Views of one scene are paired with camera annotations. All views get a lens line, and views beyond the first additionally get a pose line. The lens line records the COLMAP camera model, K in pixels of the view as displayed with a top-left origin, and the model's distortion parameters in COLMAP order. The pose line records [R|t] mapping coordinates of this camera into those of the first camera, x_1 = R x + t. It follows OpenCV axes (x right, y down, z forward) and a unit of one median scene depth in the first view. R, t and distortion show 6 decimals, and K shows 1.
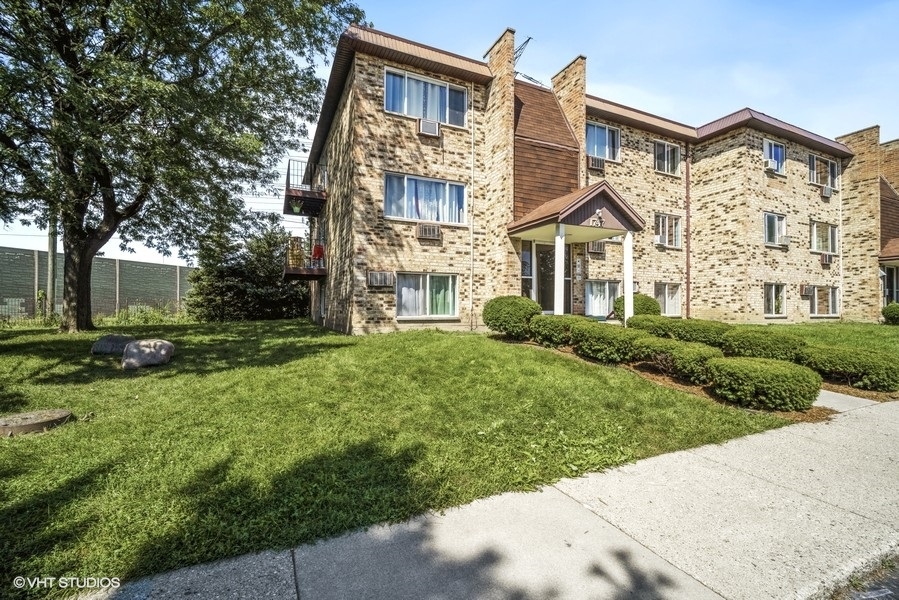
lens RADIAL K [[389.1, 0, 457.7], [0, 389.1, 304.4], [0, 0, 1]] dist [-0.006710, 0.001052]
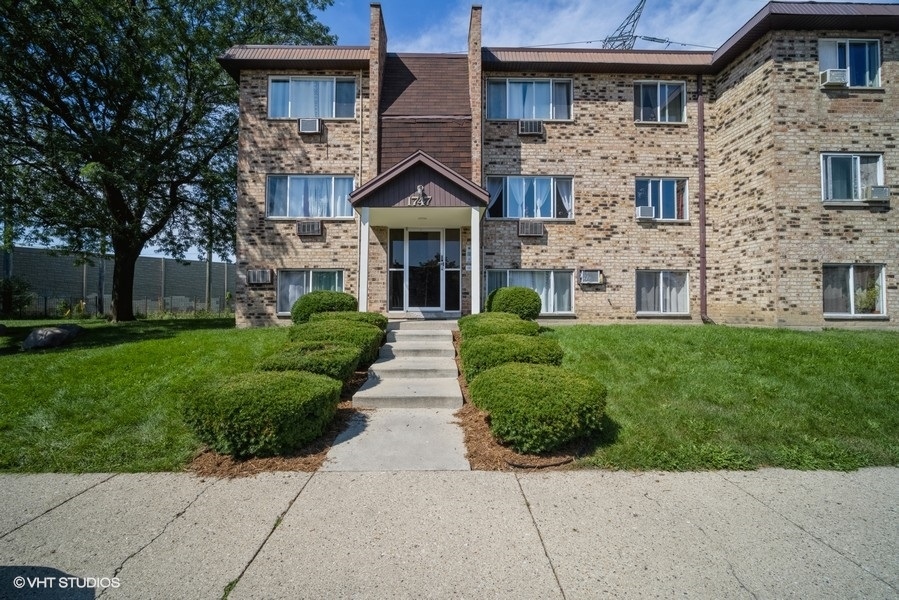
lens RADIAL K [[389.1, 0, 452.2], [0, 389.1, 295.3], [0, 0, 1]] dist [-0.006710, 0.001052]
pose [[0.913392, -0.011894, -0.406908, 0.508110], [0.004179, 0.999794, -0.019843, 0.006175], [0.407060, 0.016424, 0.913254, 0.179482]]
